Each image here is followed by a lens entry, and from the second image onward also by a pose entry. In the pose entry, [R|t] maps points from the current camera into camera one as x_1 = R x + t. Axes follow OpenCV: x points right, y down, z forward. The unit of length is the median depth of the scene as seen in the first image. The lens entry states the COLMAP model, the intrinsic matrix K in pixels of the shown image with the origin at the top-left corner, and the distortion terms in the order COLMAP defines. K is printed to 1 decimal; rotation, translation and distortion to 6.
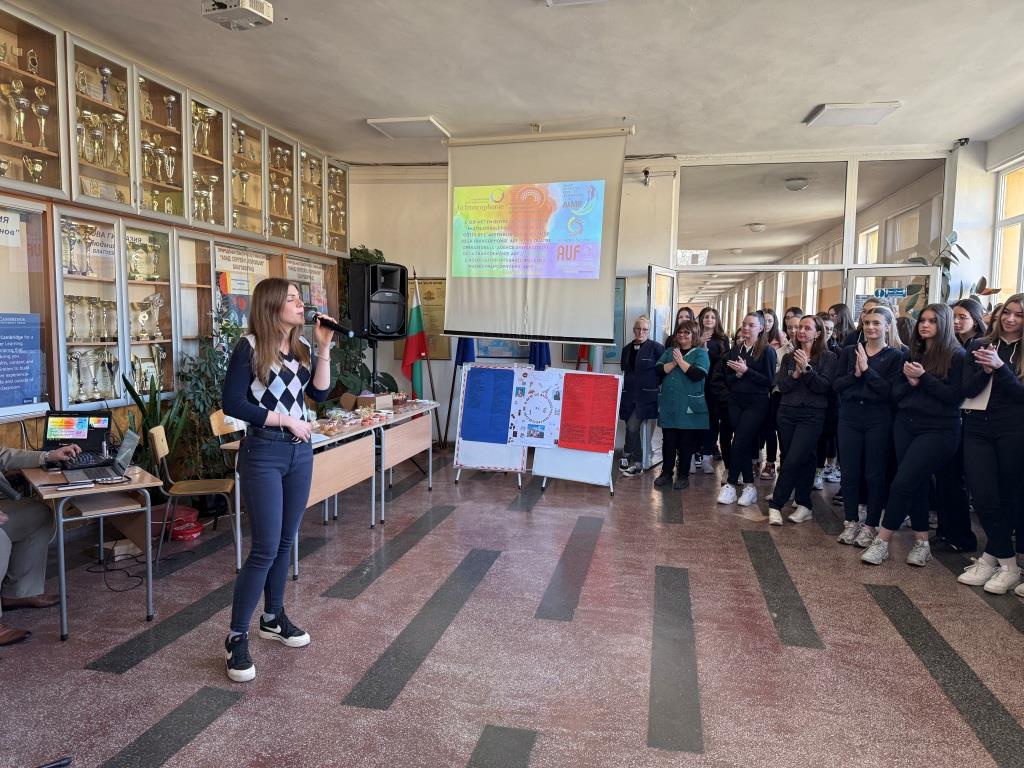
lens RADIAL K [[712.8, 0, 510.5], [0, 712.8, 390.9], [0, 0, 1]] dist [0.115657, -0.174120]
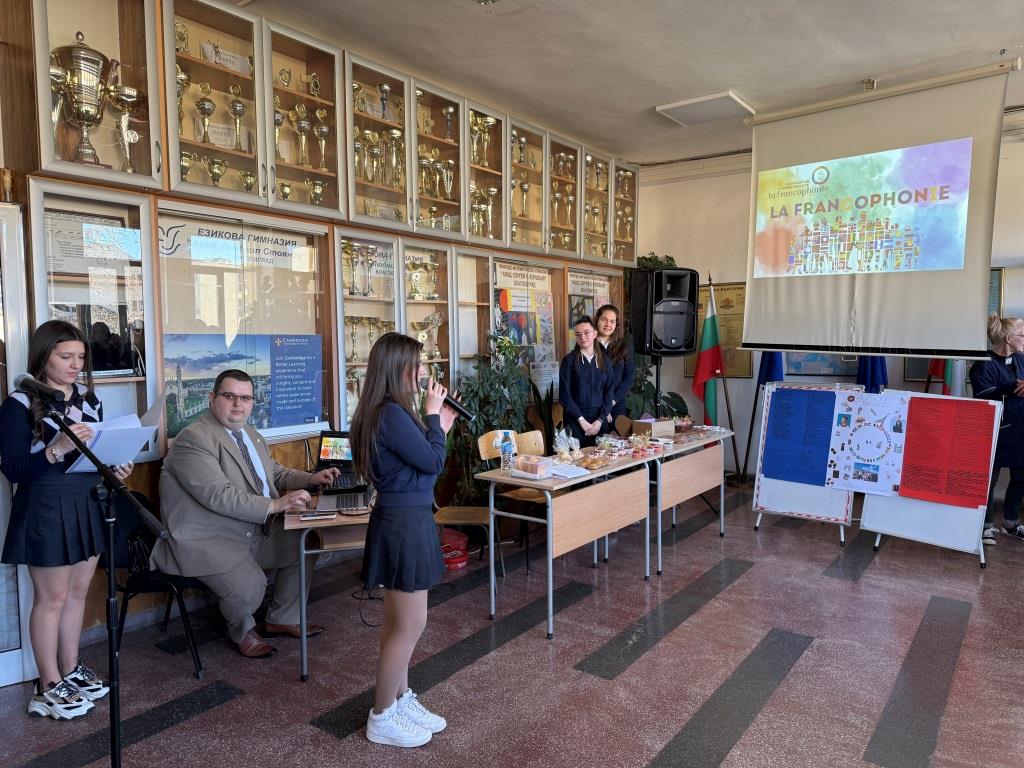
lens RADIAL K [[712.8, 0, 510.5], [0, 712.8, 390.9], [0, 0, 1]] dist [0.115657, -0.174120]
pose [[0.913825, 0.009057, -0.406006, 0.002496], [-0.018165, 0.999662, -0.018584, -0.011082], [0.405701, 0.024357, 0.913681, 0.154867]]
